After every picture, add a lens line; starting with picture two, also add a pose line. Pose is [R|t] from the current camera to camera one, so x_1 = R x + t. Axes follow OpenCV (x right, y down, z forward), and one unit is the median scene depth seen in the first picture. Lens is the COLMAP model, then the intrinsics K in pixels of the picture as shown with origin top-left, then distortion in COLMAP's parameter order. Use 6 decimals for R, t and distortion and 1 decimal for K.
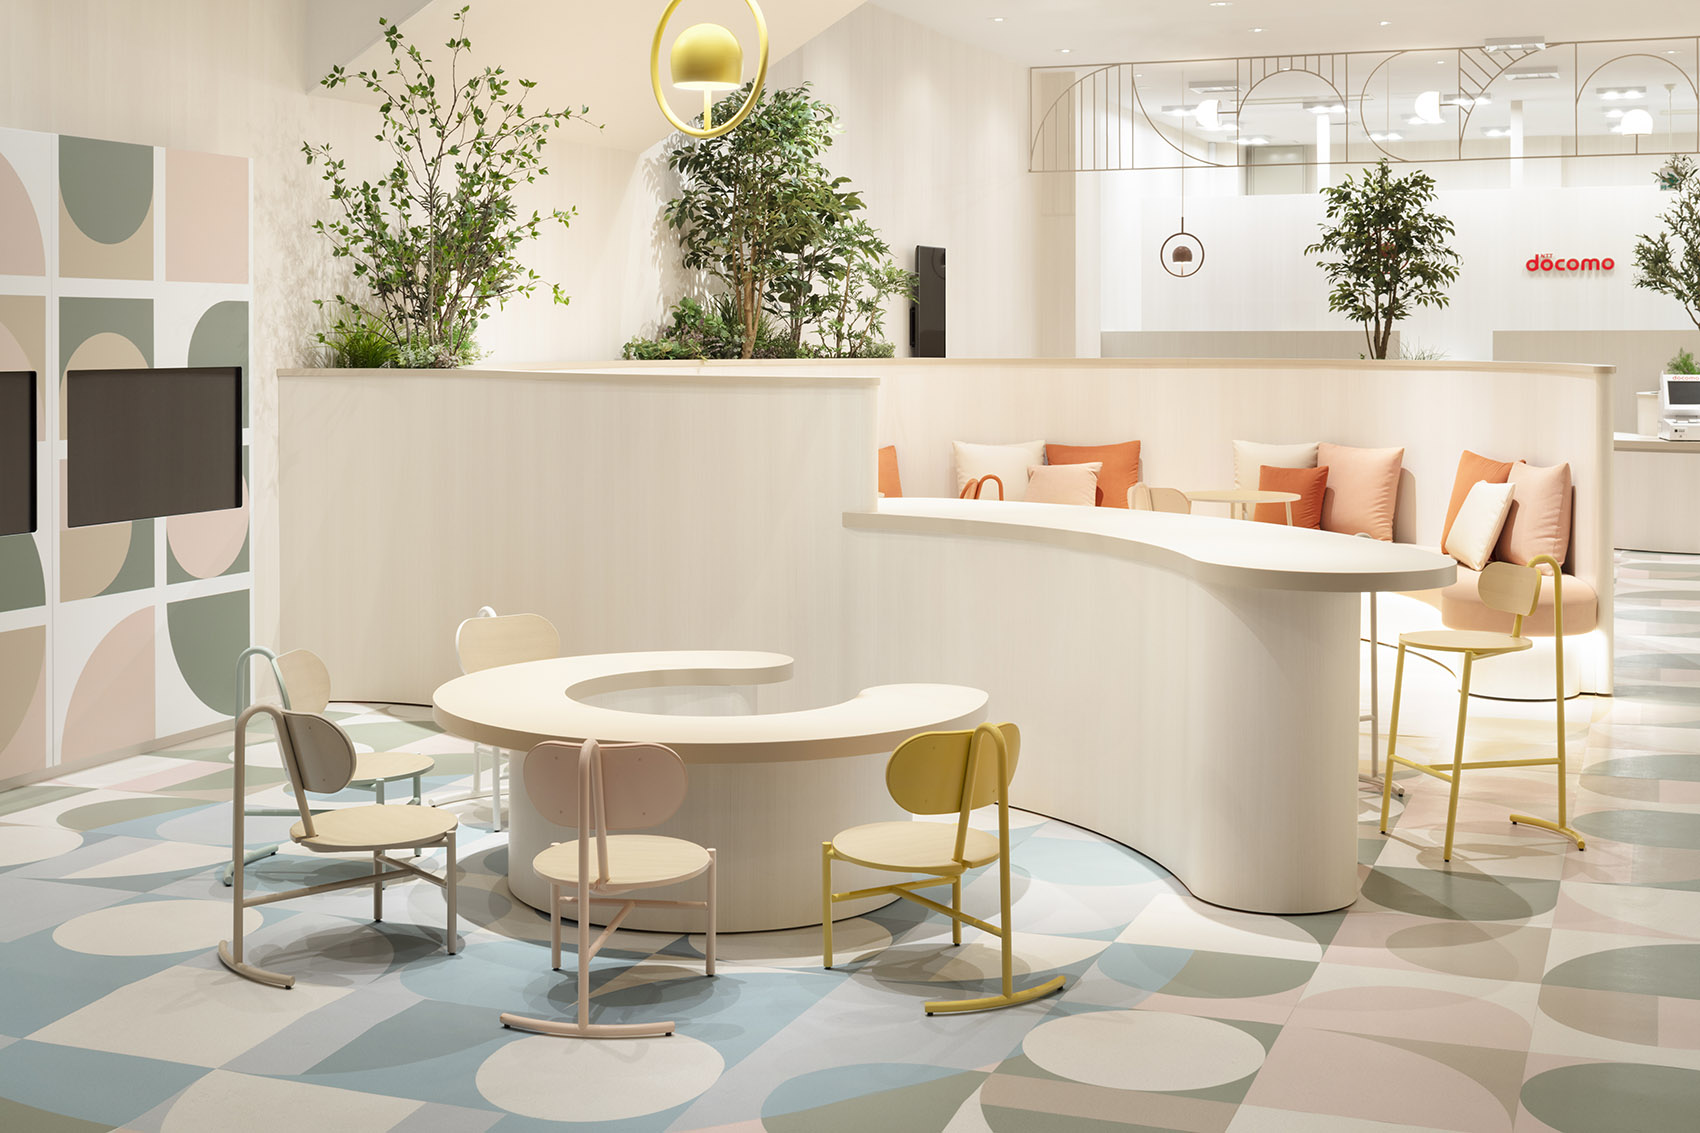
lens RADIAL K [[2074.5, 0, 816.3], [0, 2074.5, 533.9], [0, 0, 1]] dist [0.001223, 0.055566]
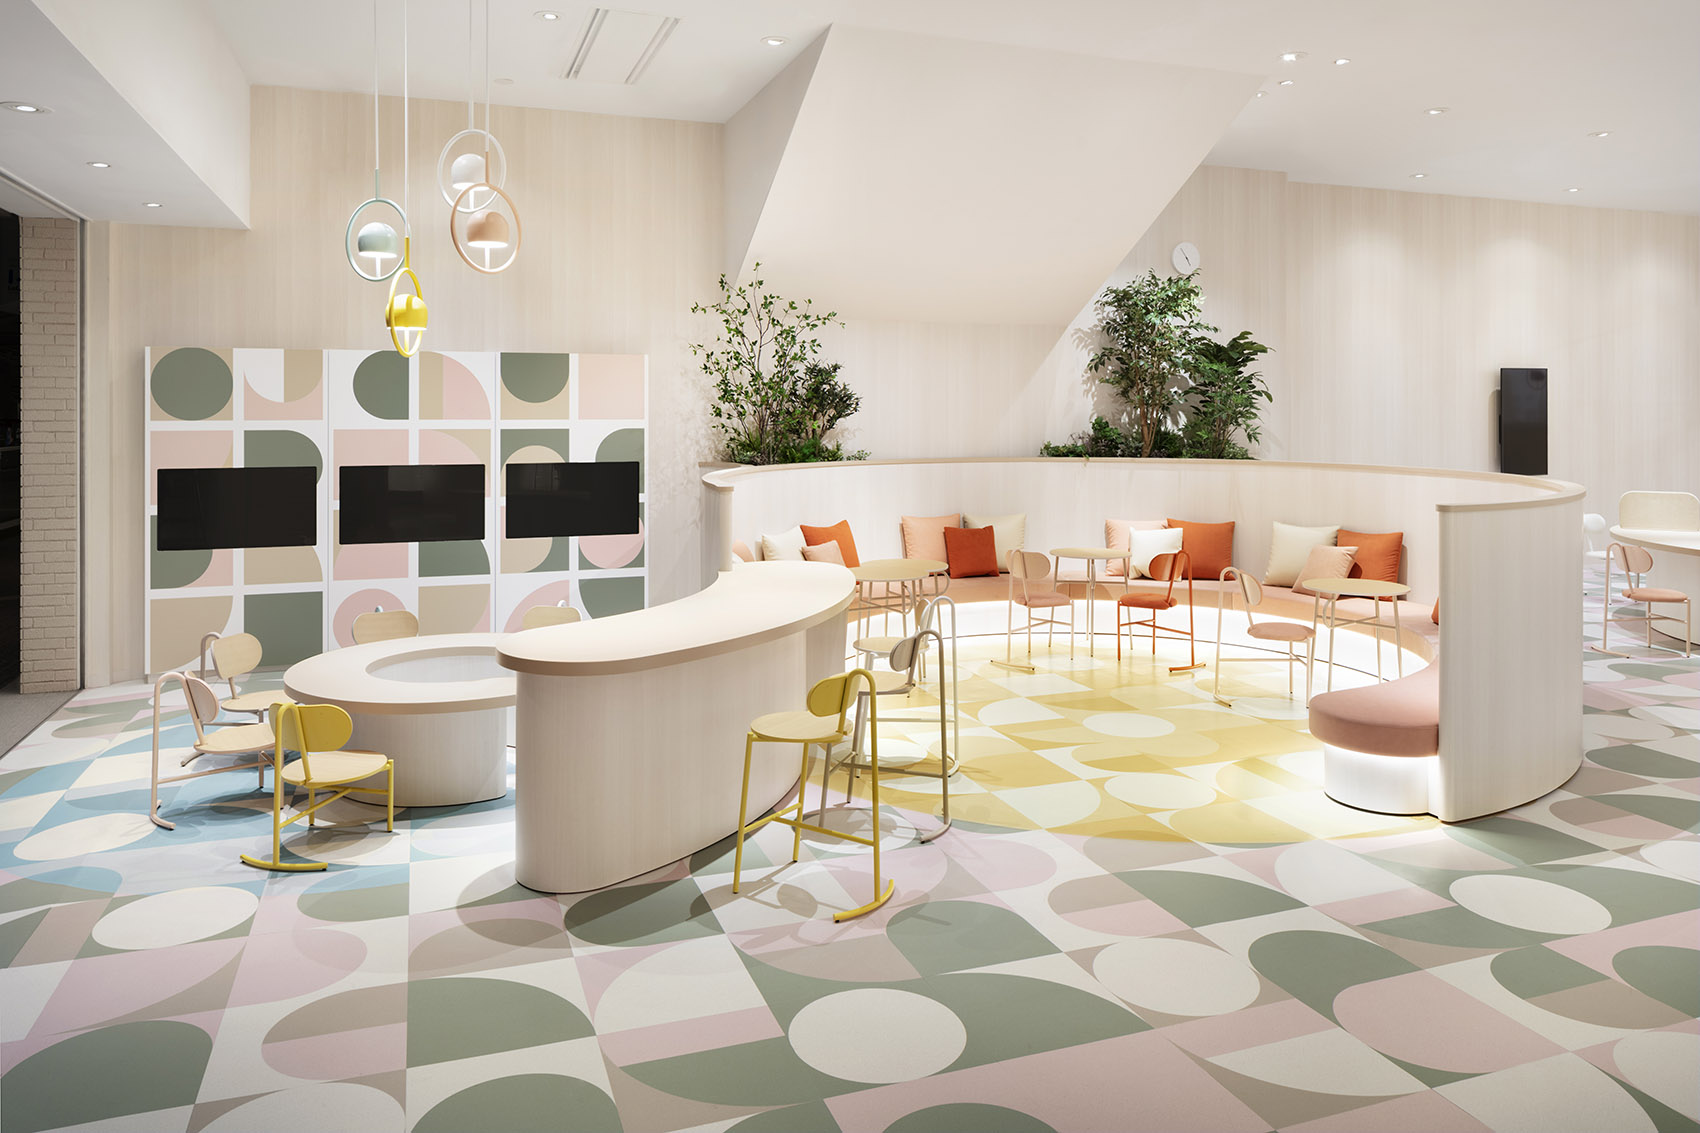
lens RADIAL K [[1144.7, 0, 853.1], [0, 1144.7, 474.1], [0, 0, 1]] dist [0.002879, -0.000416]
pose [[0.670922, 0.040983, -0.740394, 0.445527], [-0.070962, 0.997438, -0.009092, -0.050369], [0.738124, 0.058640, 0.672111, 0.293888]]
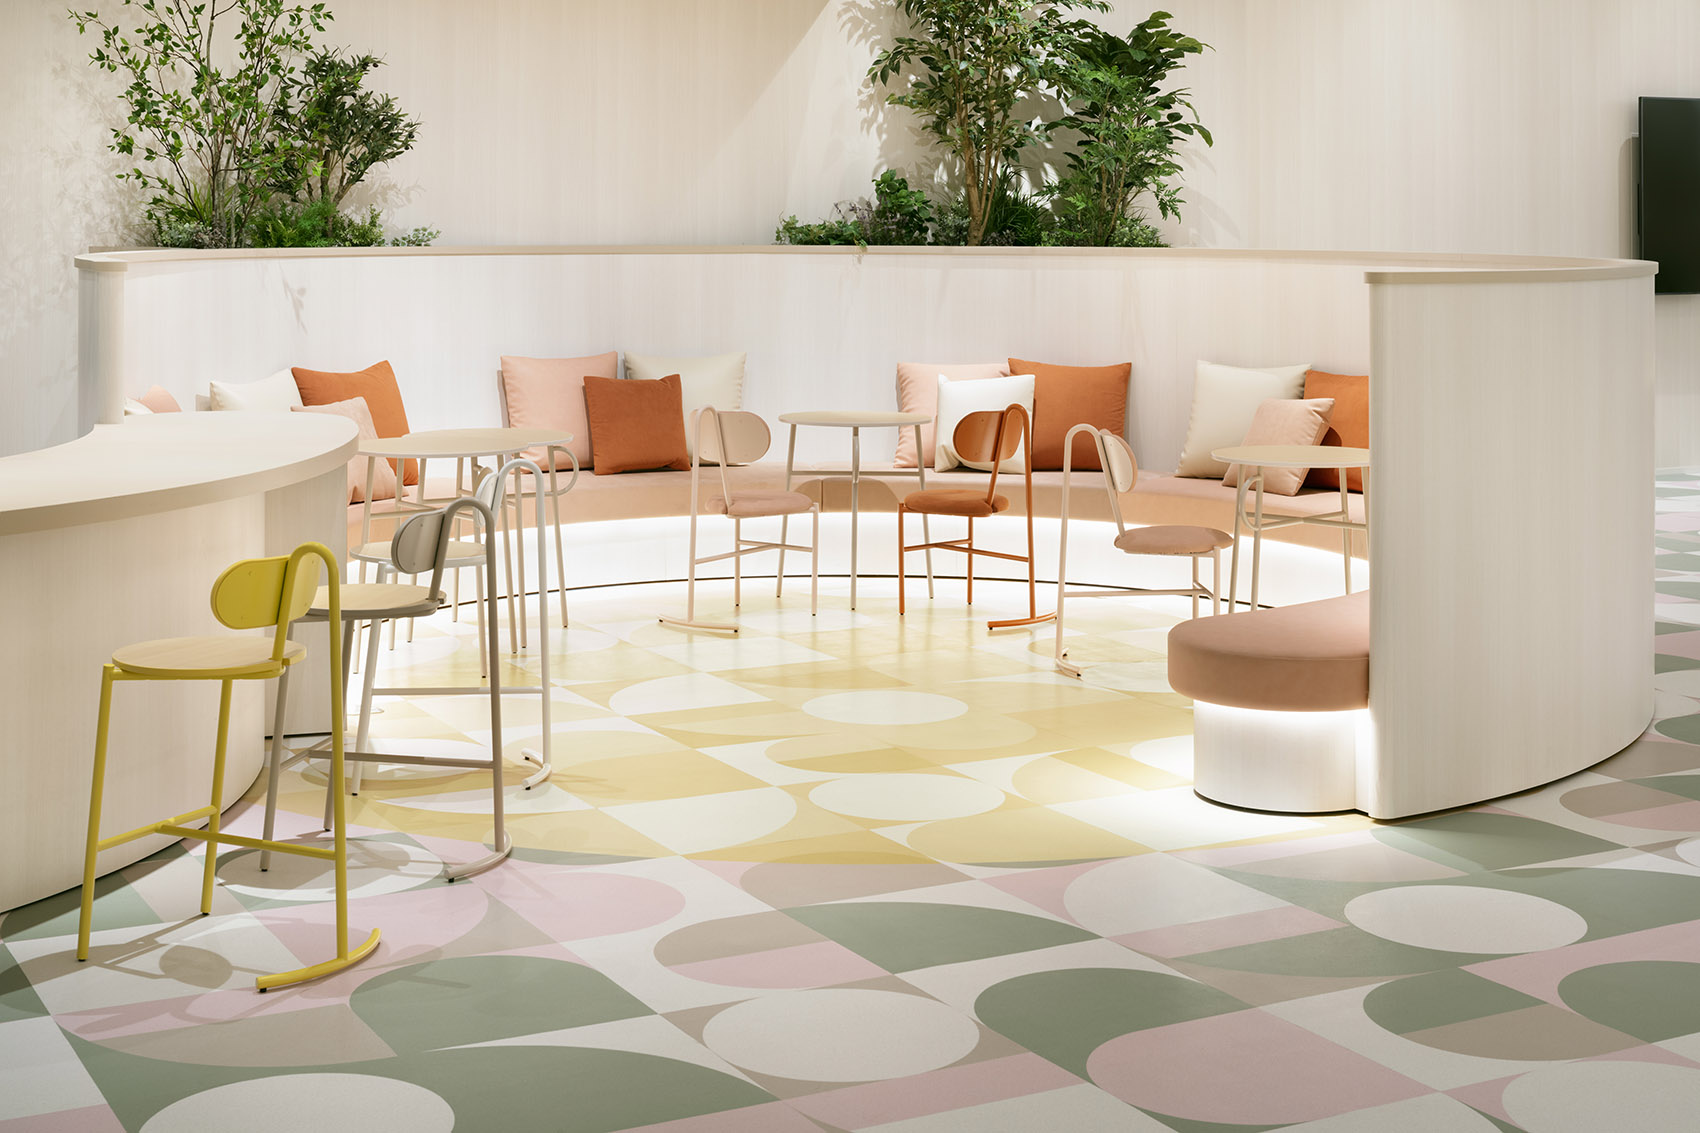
lens RADIAL K [[2383.5, 0, 853.5], [0, 2383.5, 313.0], [0, 0, 1]] dist [-0.022203, 0.005885]
pose [[0.771044, 0.027360, -0.636194, 0.516059], [-0.065138, 0.997225, -0.036059, -0.023891], [0.633441, 0.069243, 0.770686, 0.279767]]
